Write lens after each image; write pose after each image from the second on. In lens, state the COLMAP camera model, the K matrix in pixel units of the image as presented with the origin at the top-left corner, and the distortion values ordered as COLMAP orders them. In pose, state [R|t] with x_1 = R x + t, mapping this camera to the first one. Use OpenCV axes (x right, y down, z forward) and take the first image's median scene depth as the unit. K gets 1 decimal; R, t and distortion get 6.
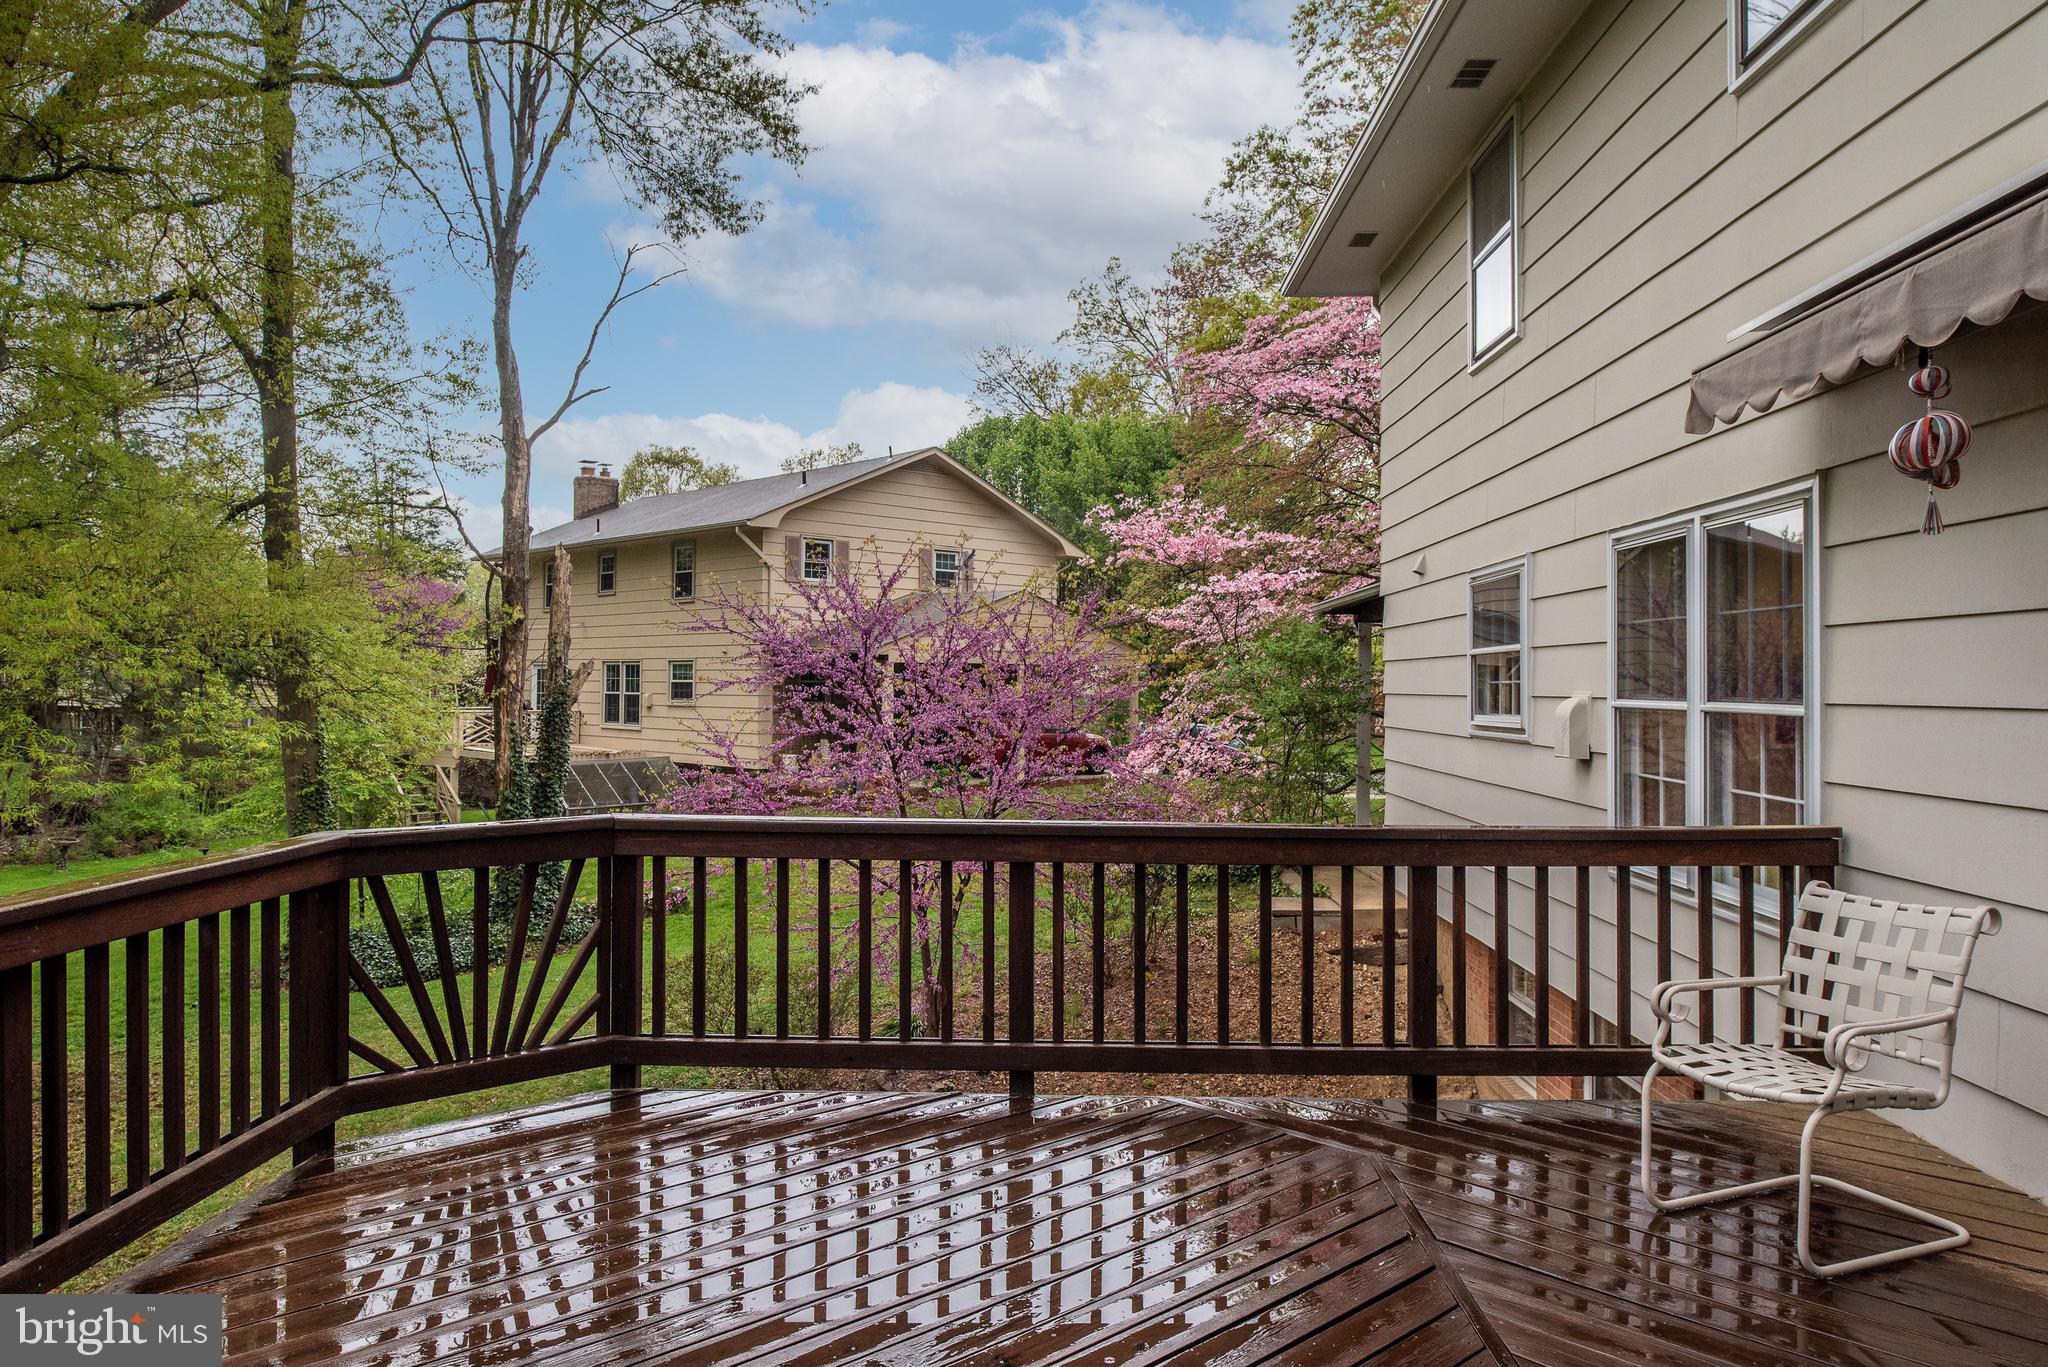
lens RADIAL K [[1440.2, 0, 1028.4], [0, 1440.2, 667.8], [0, 0, 1]] dist [-0.010971, 0.003117]
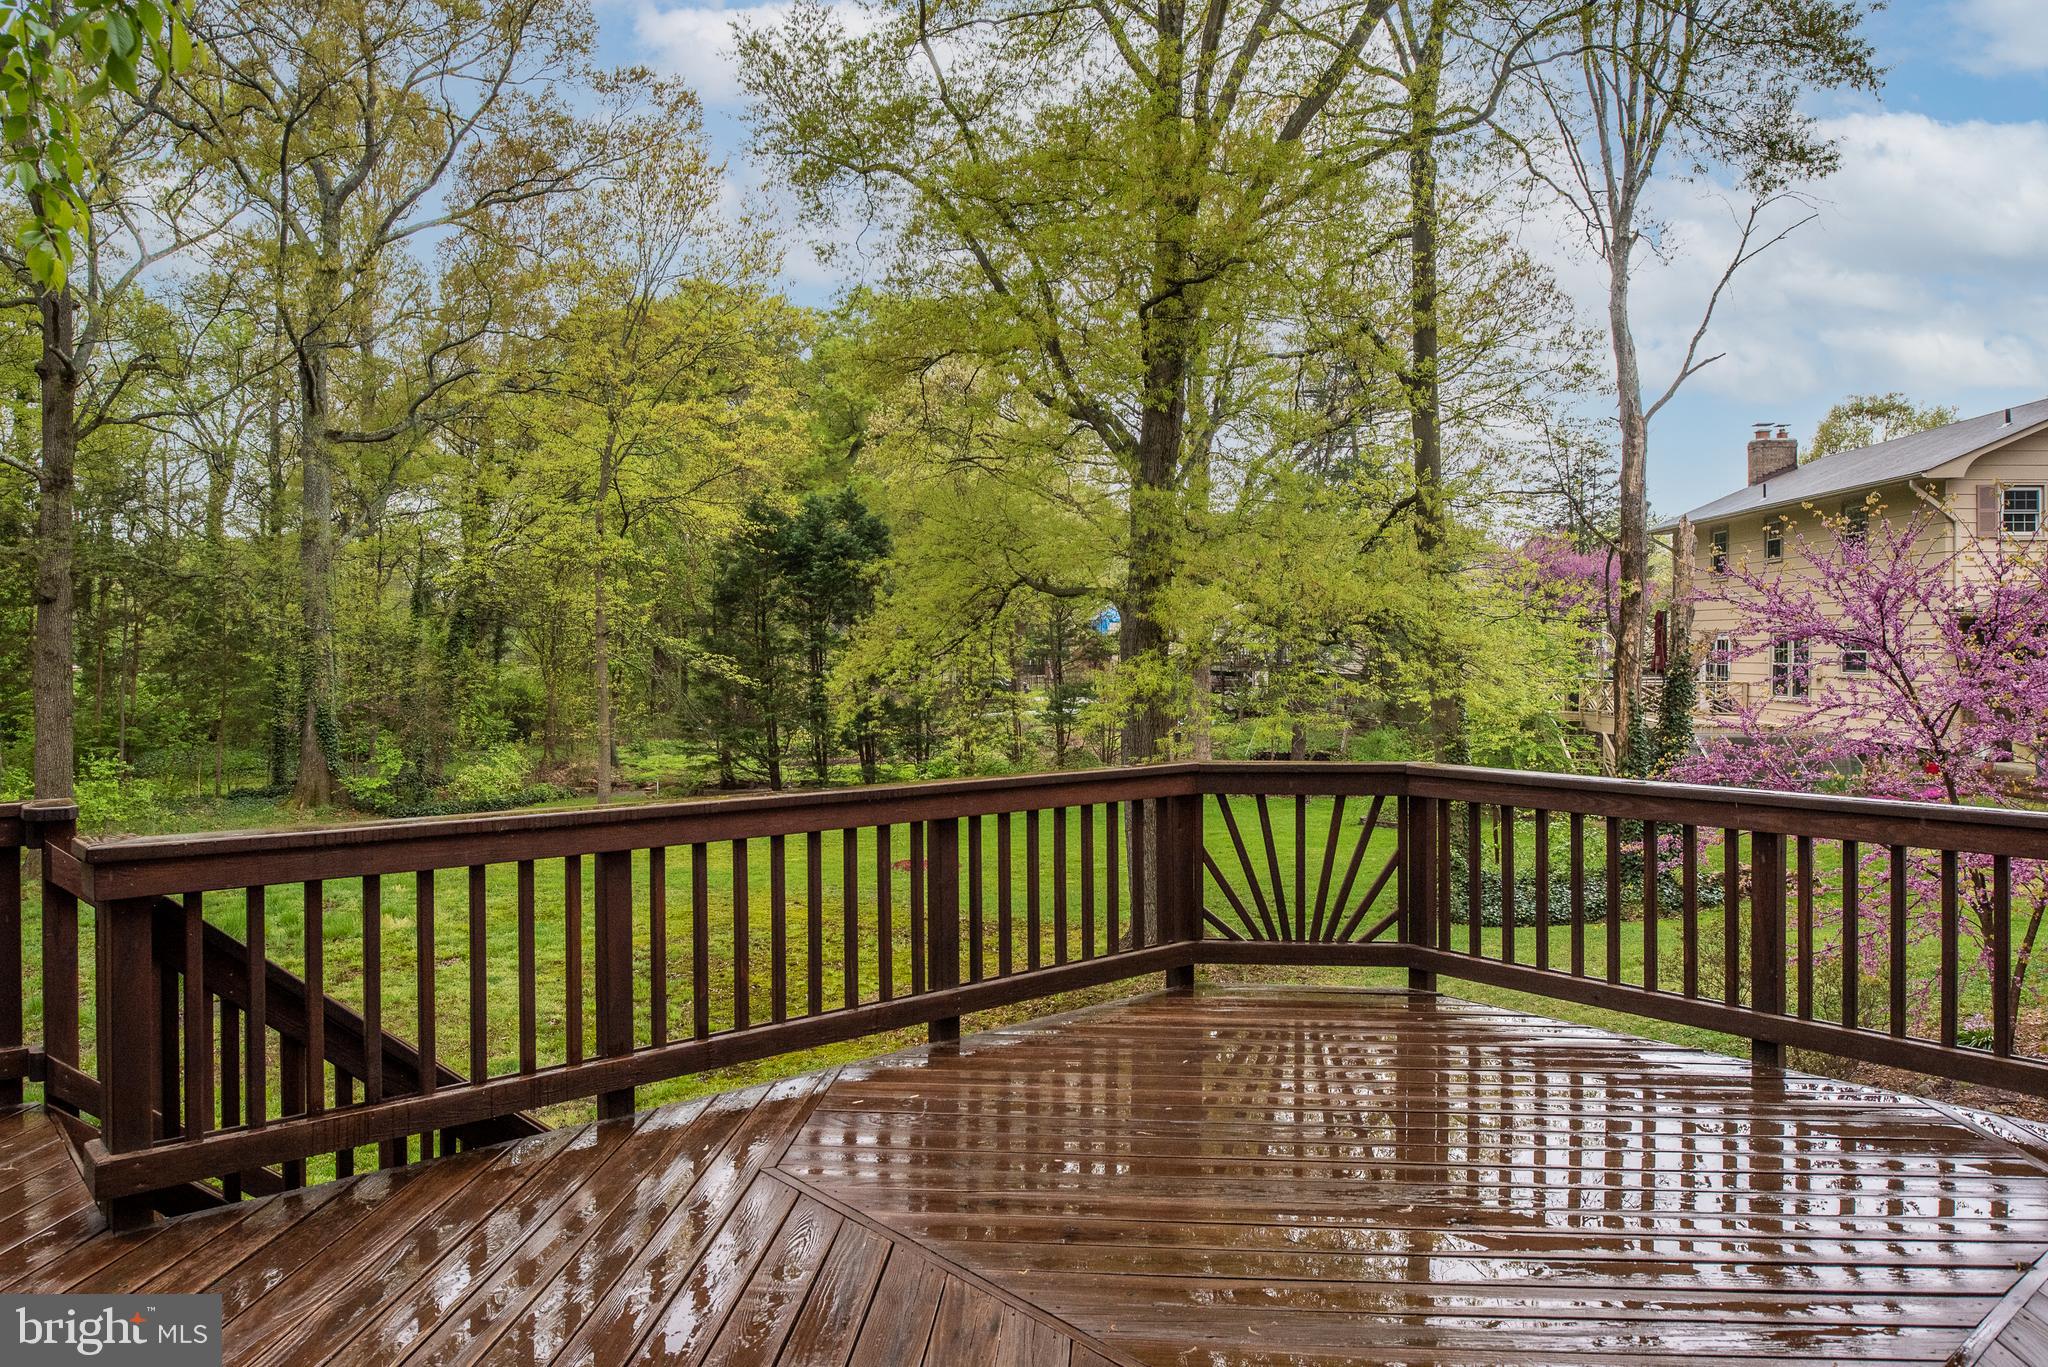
lens RADIAL K [[1440.2, 0, 1024.7], [0, 1440.2, 669.8], [0, 0, 1]] dist [-0.010971, 0.003117]
pose [[0.657651, 0.007797, -0.753282, 0.190712], [0.008365, 0.999809, 0.017652, 0.000249], [0.753276, -0.017910, 0.657460, -0.017922]]
